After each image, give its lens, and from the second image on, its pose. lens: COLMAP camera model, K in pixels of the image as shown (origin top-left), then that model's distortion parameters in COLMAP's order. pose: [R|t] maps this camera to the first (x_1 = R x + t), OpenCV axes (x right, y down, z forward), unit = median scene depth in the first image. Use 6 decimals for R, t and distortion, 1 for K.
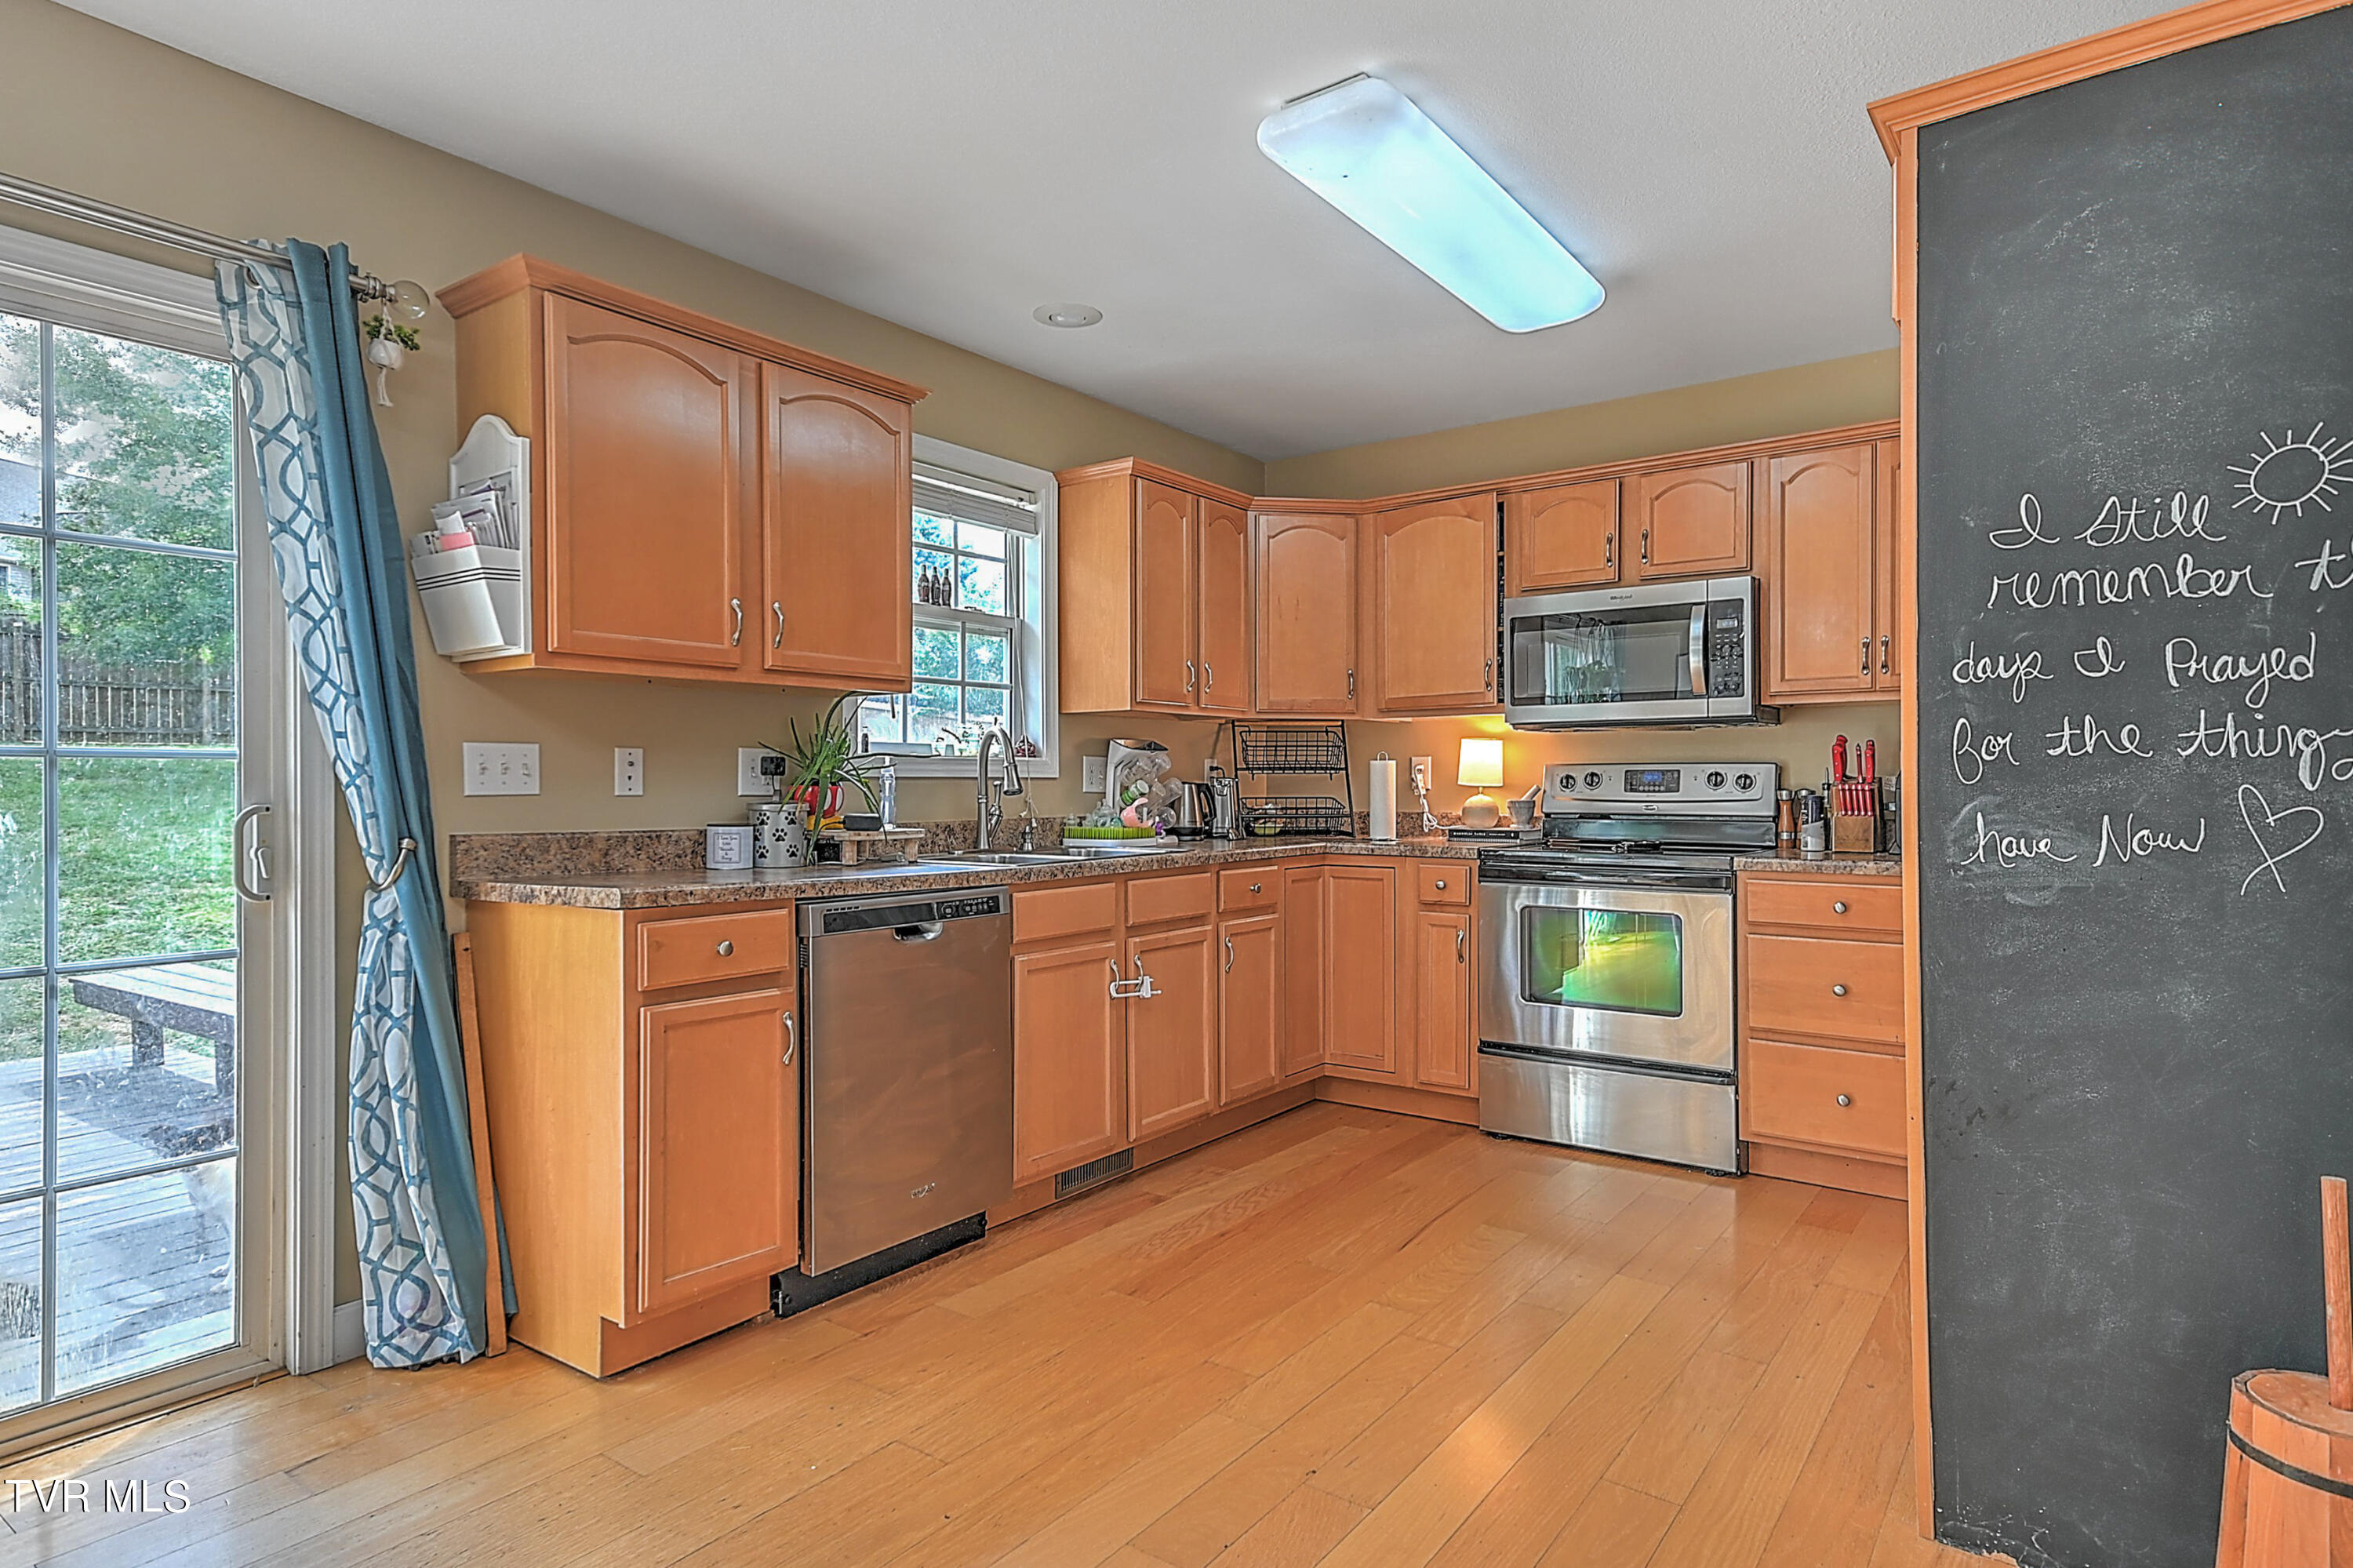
lens RADIAL K [[1290.6, 0, 1181.0], [0, 1290.6, 783.9], [0, 0, 1]] dist [-0.010228, 0.001995]
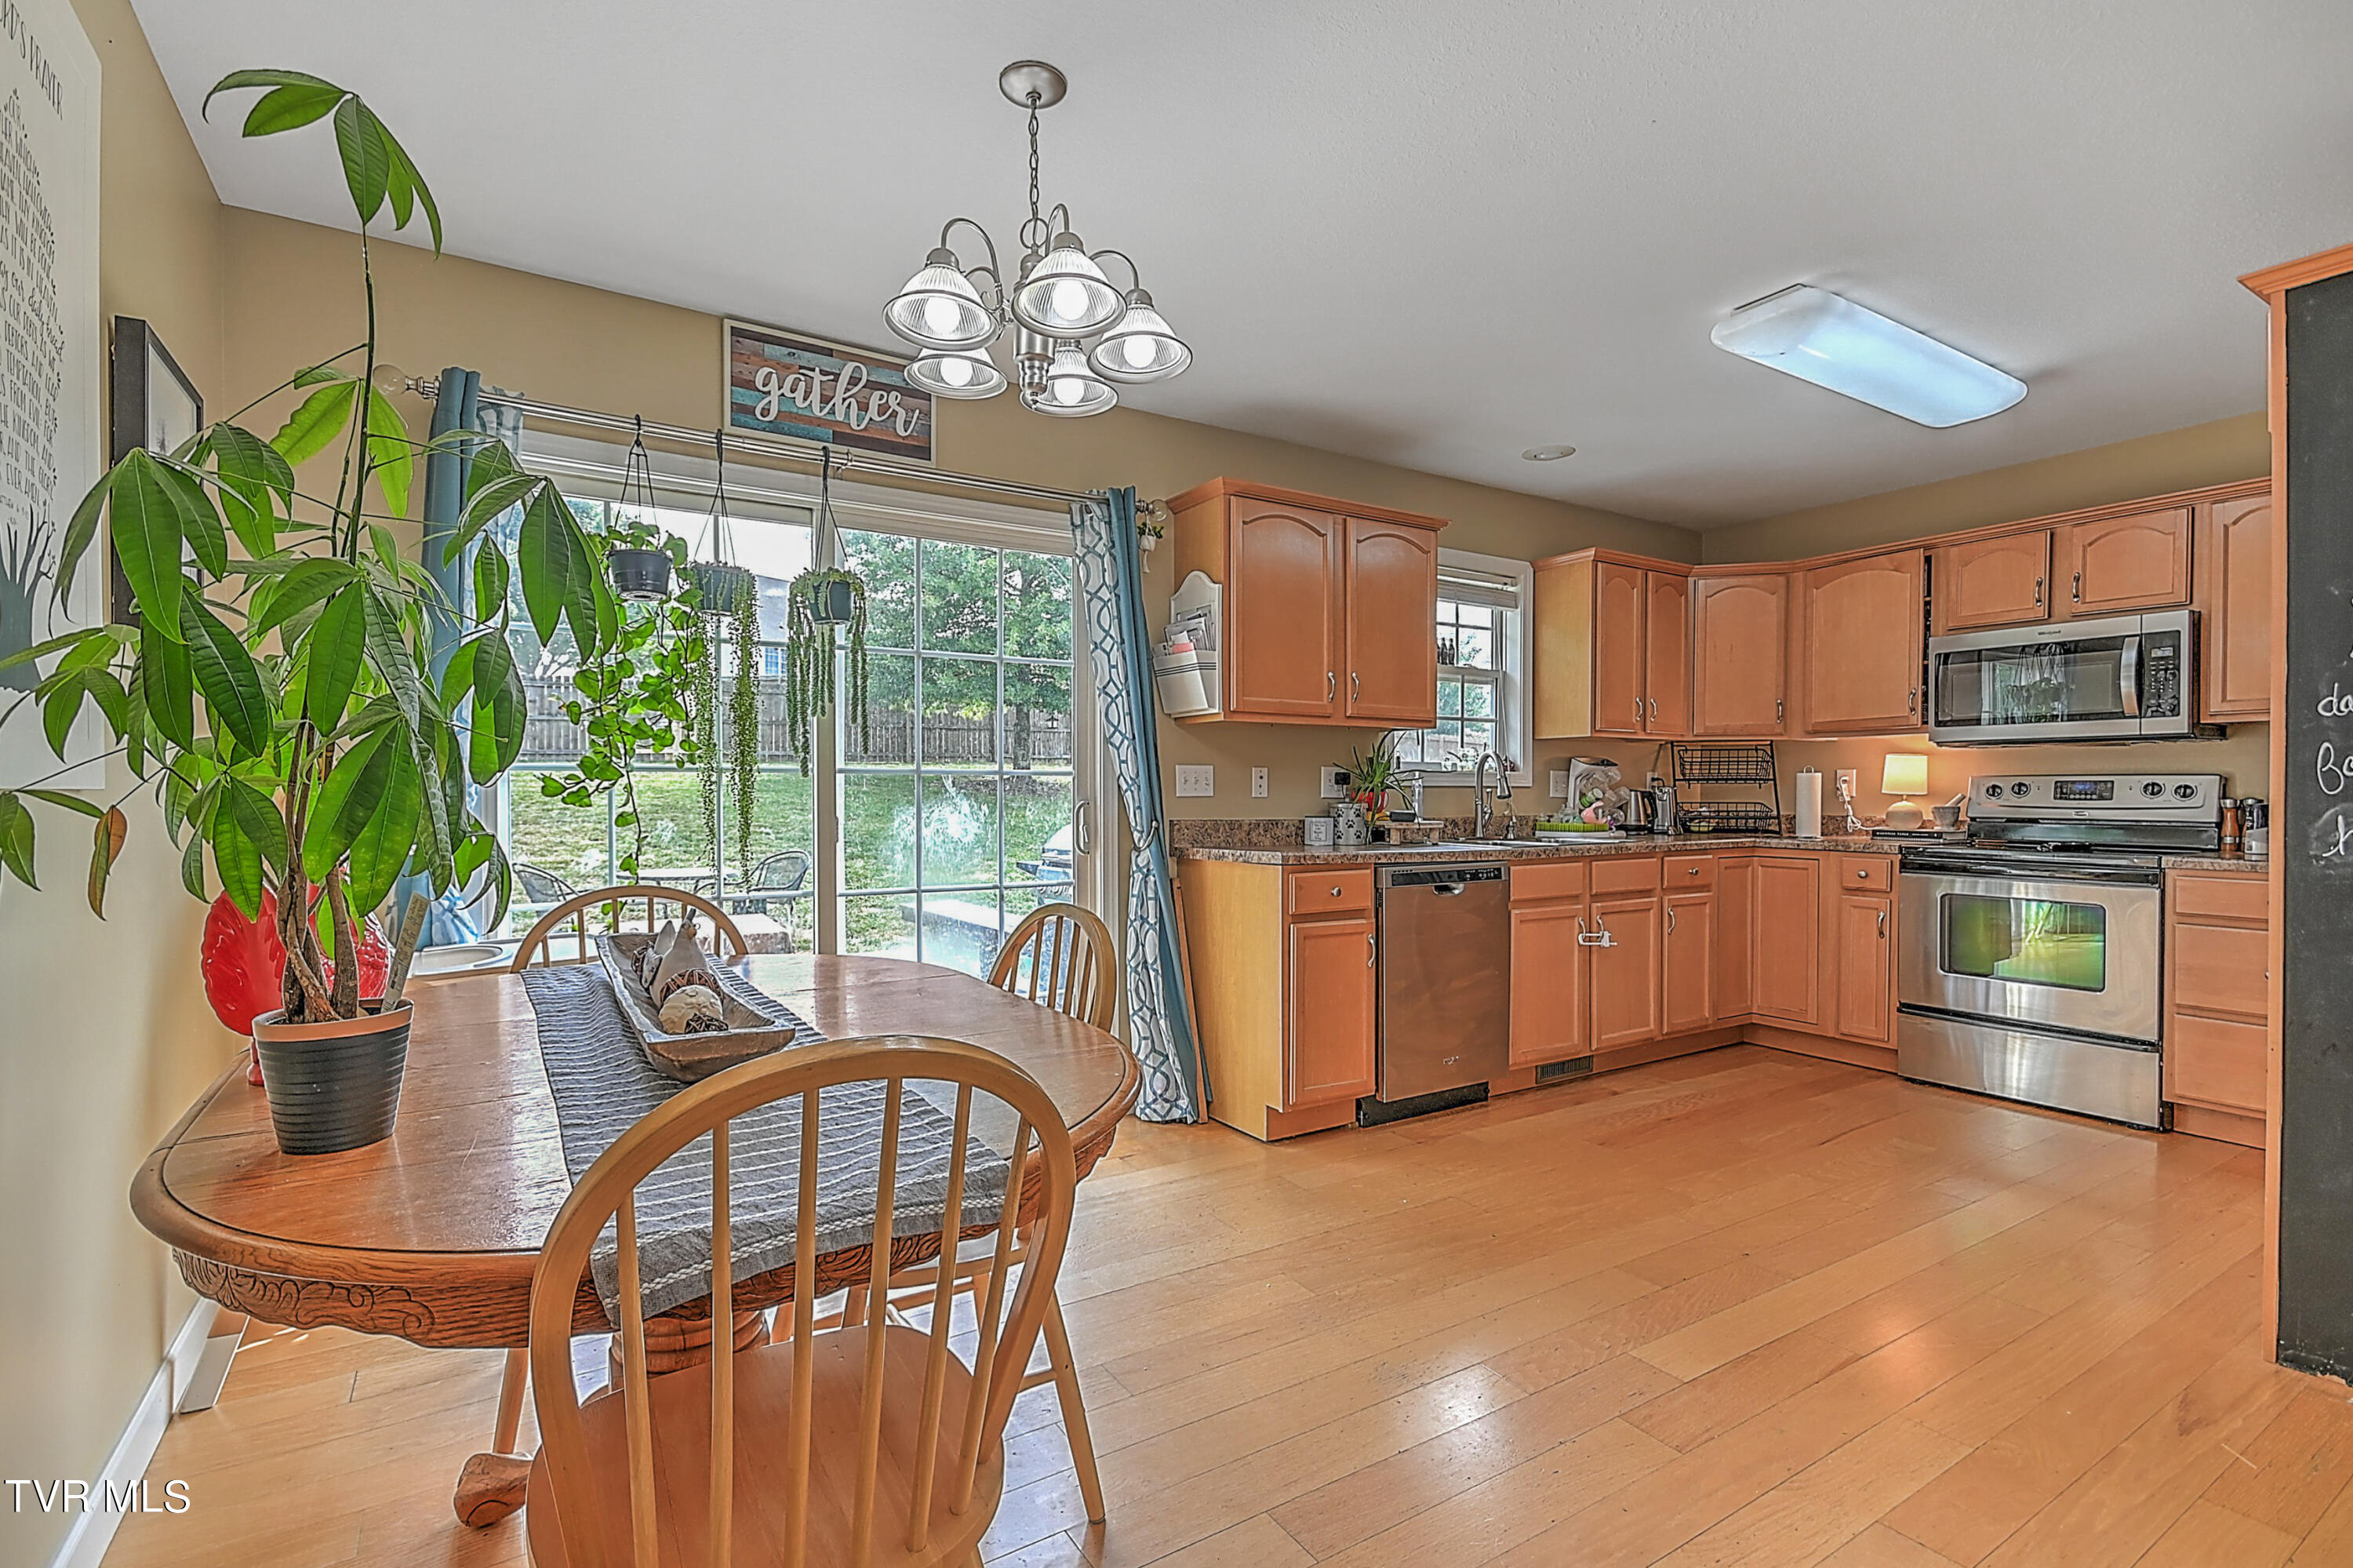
lens RADIAL K [[1072.7, 0, 1157.6], [0, 1072.7, 805.9], [0, 0, 1]] dist [0.012233, -0.003591]
pose [[0.924169, 0.009028, -0.381878, -0.035182], [-0.003589, 0.999882, 0.014952, 0.000149], [0.381968, -0.012448, 0.924092, -0.258775]]
